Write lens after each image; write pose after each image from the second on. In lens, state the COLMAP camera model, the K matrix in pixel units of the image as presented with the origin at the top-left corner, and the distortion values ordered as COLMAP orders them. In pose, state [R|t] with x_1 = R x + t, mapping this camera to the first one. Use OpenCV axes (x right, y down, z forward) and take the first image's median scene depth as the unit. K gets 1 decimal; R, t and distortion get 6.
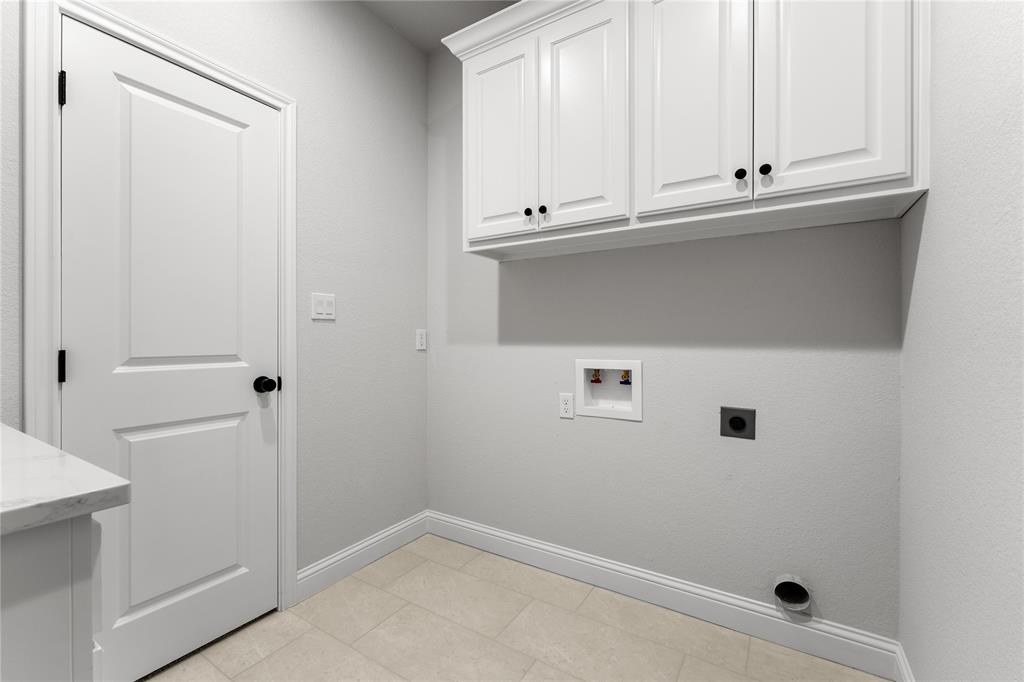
lens RADIAL K [[426.8, 0, 511.6], [0, 426.8, 338.5], [0, 0, 1]] dist [0.000364, -0.000041]
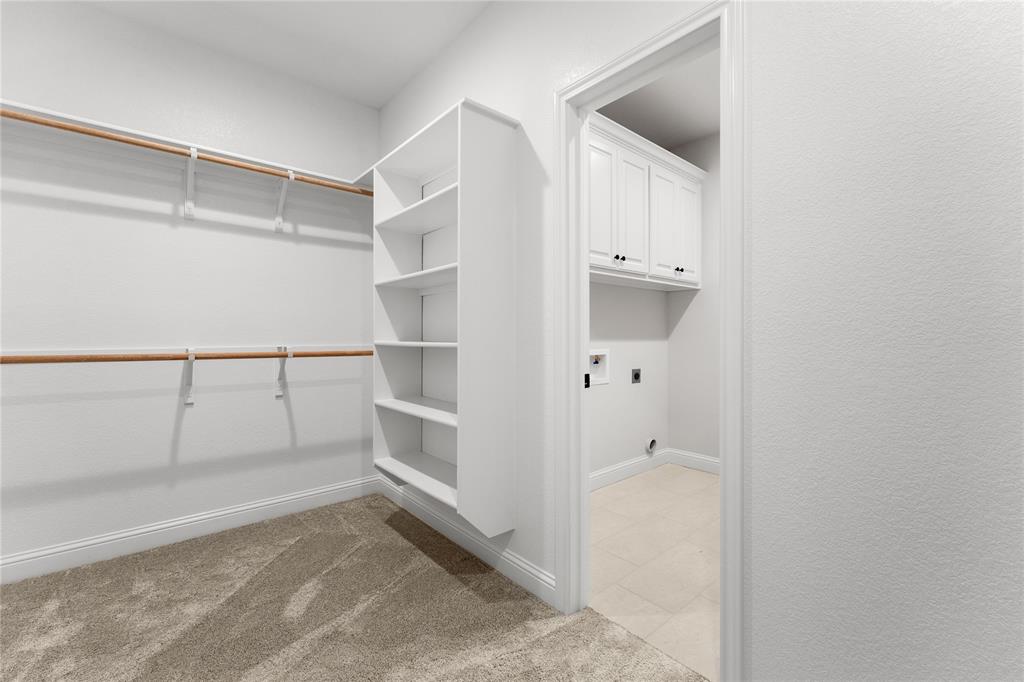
lens RADIAL K [[425.4, 0, 512.0], [0, 425.4, 341.0], [0, 0, 1]] dist [0.000379, 0.000006]
pose [[0.301229, 0.000466, 0.953552, -1.677933], [0.012801, 0.999908, -0.004533, 0.023498], [-0.953466, 0.013572, 0.301195, 0.937283]]
